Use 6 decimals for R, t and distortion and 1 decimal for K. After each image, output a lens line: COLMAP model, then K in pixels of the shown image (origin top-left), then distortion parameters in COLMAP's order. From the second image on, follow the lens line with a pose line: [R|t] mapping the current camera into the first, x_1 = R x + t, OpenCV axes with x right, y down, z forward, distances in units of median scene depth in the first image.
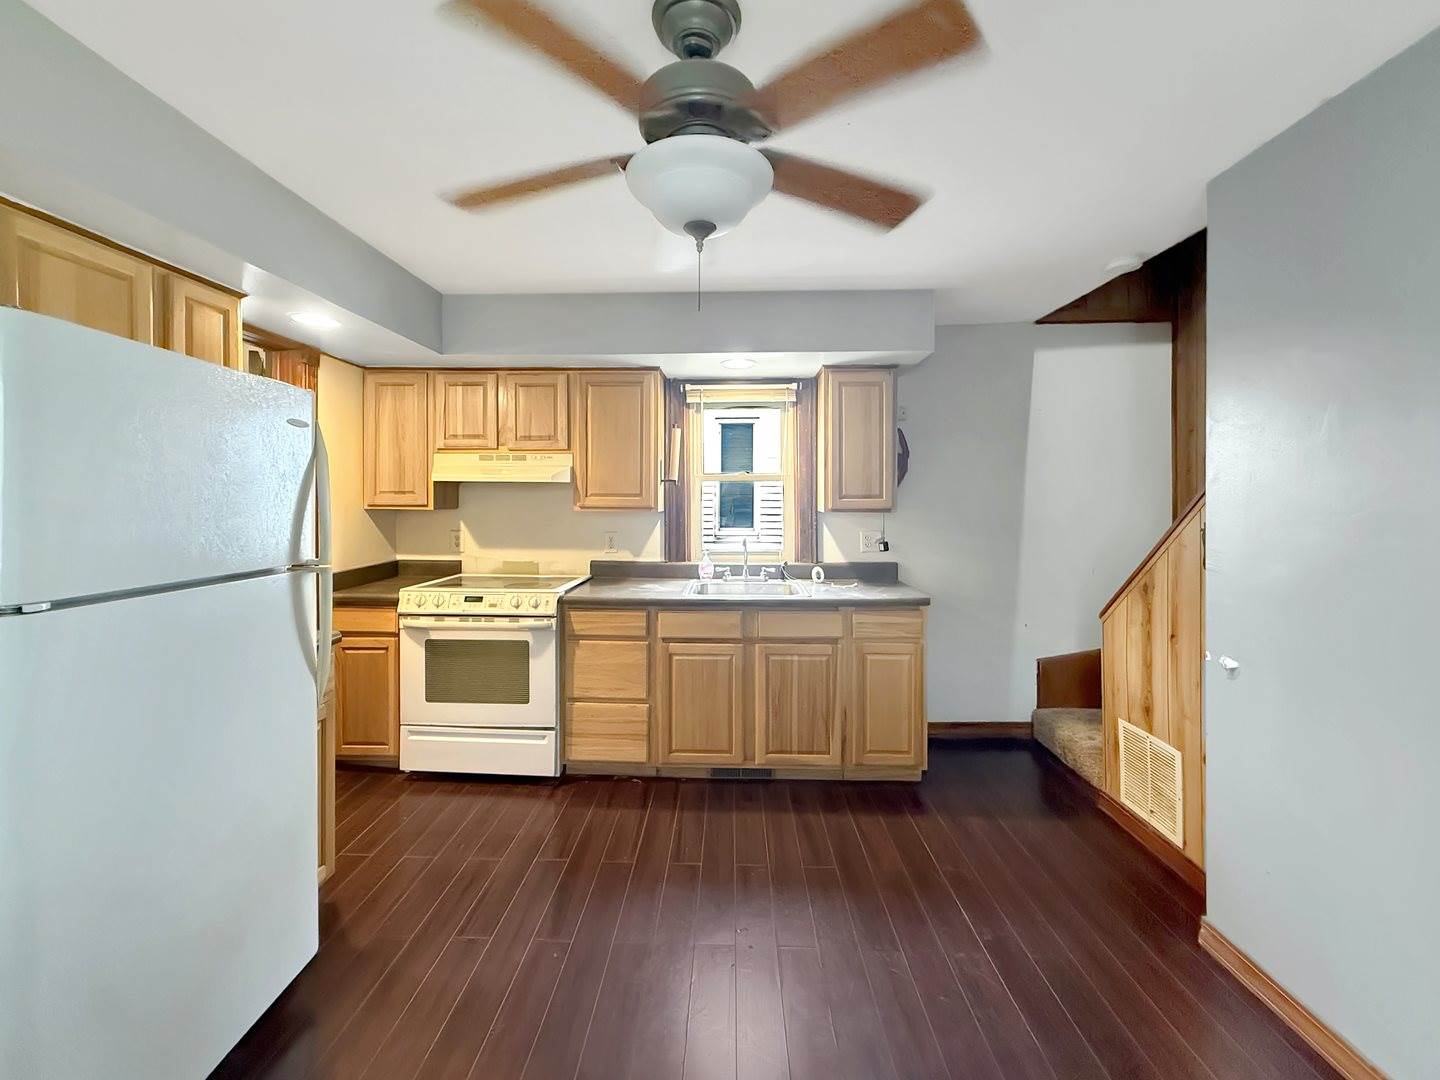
lens RADIAL K [[586.9, 0, 717.5], [0, 586.9, 505.2], [0, 0, 1]] dist [-0.000083, 0.000152]
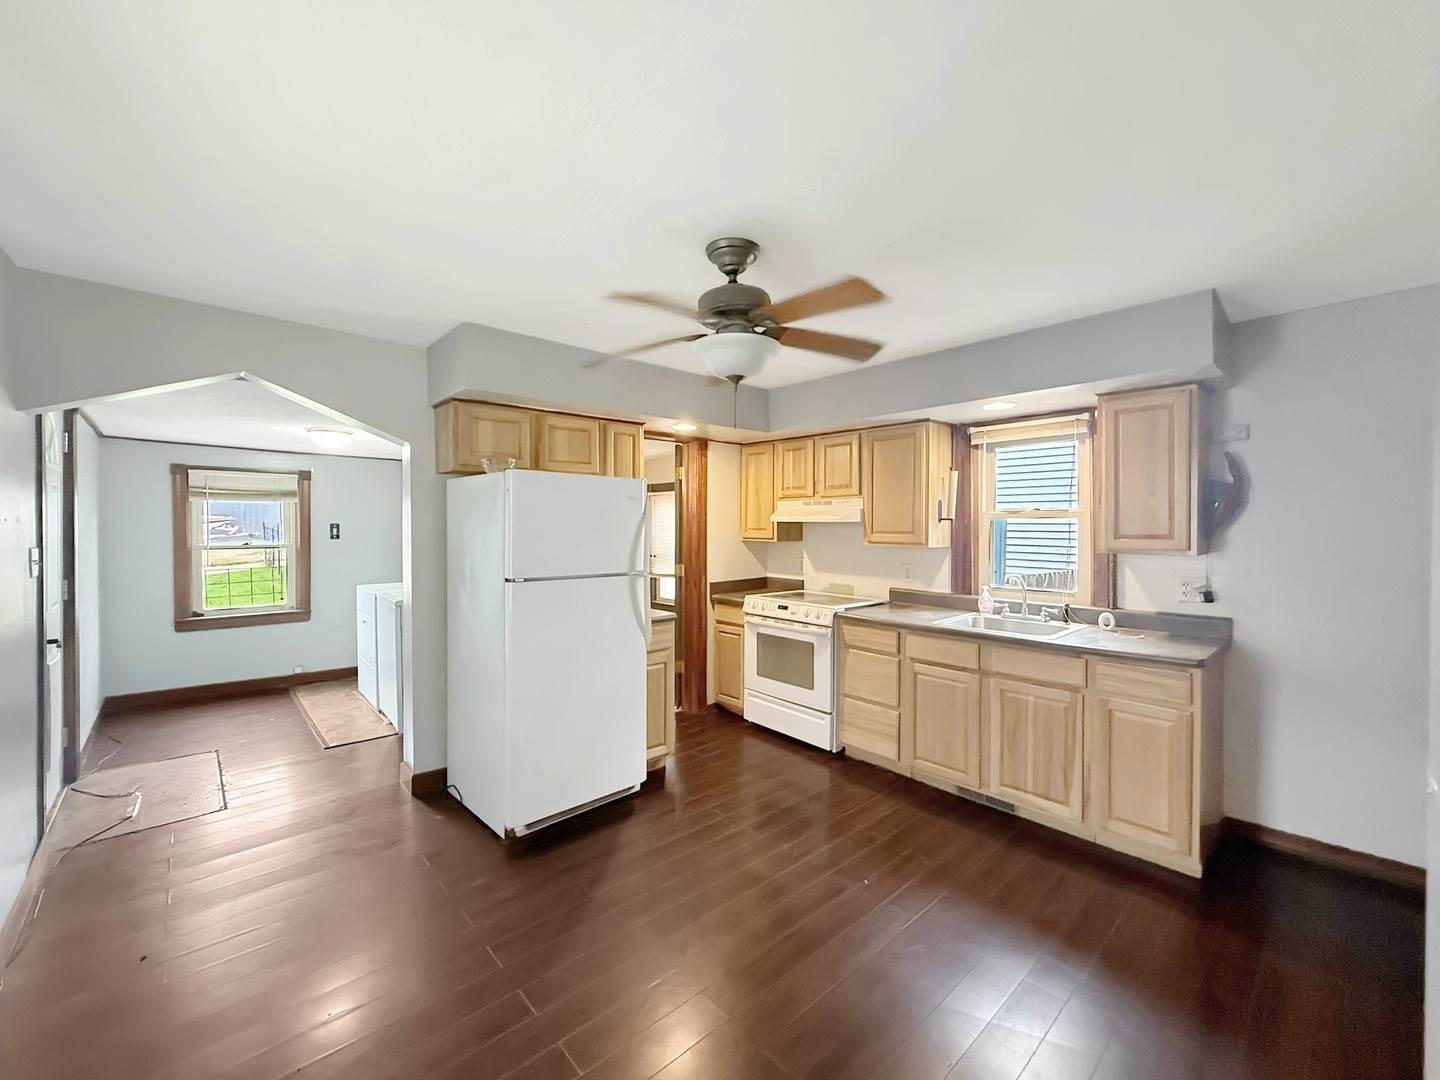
lens RADIAL K [[591.9, 0, 720.1], [0, 591.9, 533.1], [0, 0, 1]] dist [-0.000955, -0.000076]
pose [[0.697086, 0.009451, -0.716925, 0.469594], [-0.007538, 0.999954, 0.005853, -0.021976], [0.716947, 0.001324, 0.697126, -0.078434]]
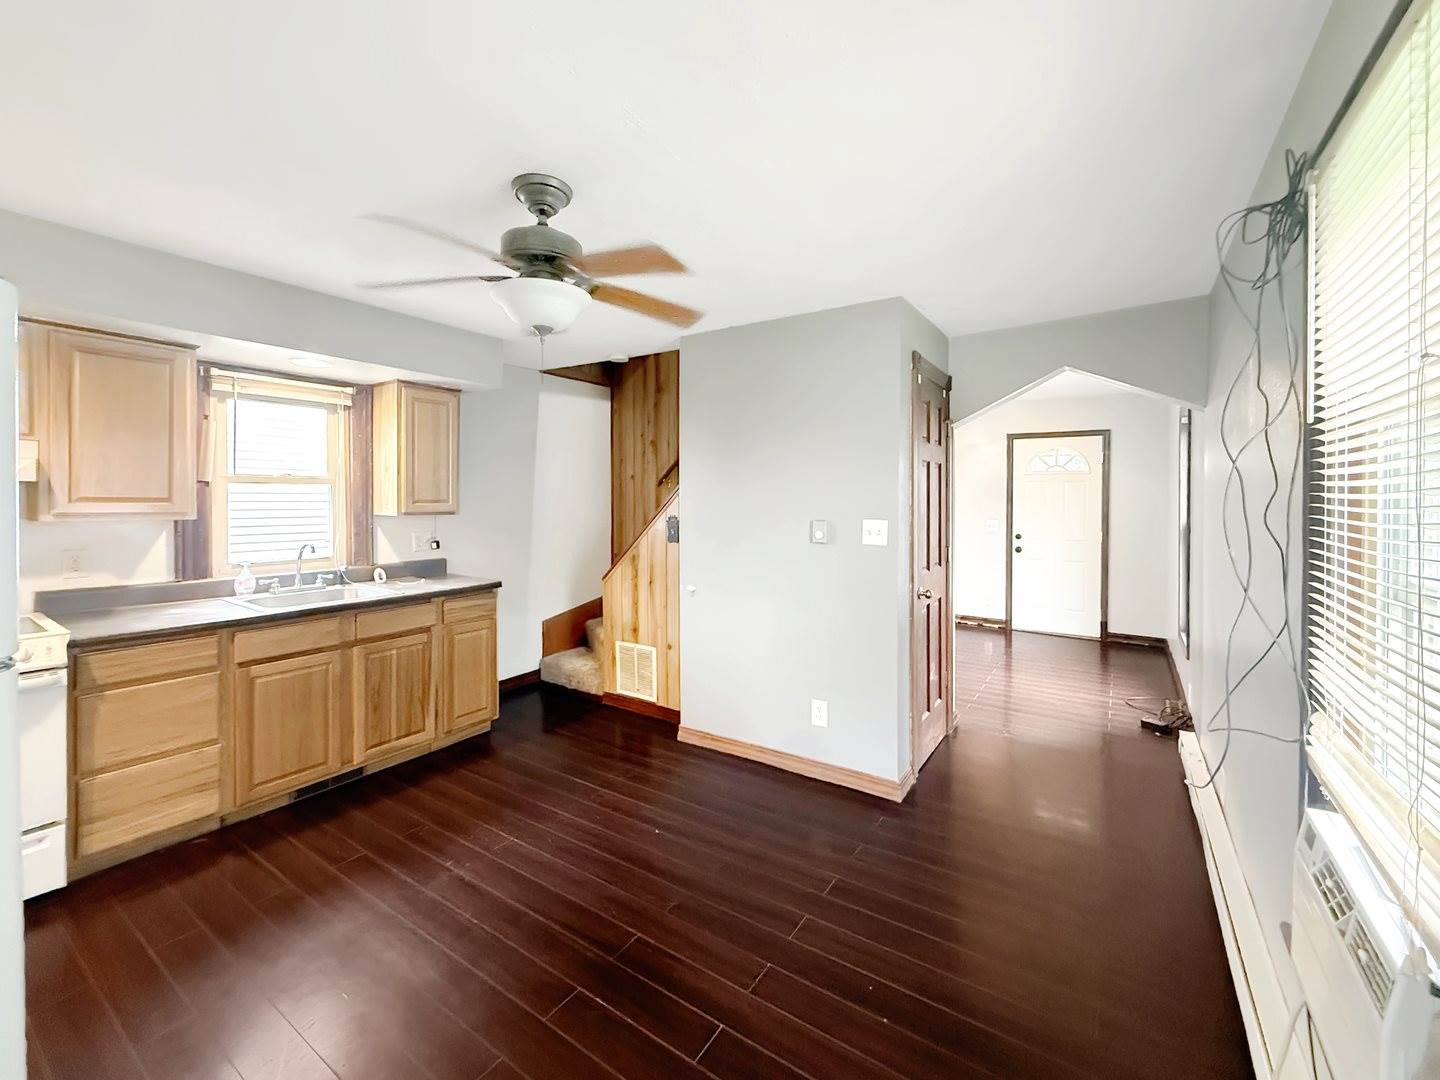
lens RADIAL K [[586.9, 0, 717.5], [0, 586.9, 505.2], [0, 0, 1]] dist [-0.000083, 0.000152]
pose [[0.538039, -0.007256, 0.842889, -0.440744], [0.005062, 0.999973, 0.005377, -0.011131], [-0.842905, 0.001373, 0.538061, -0.077077]]
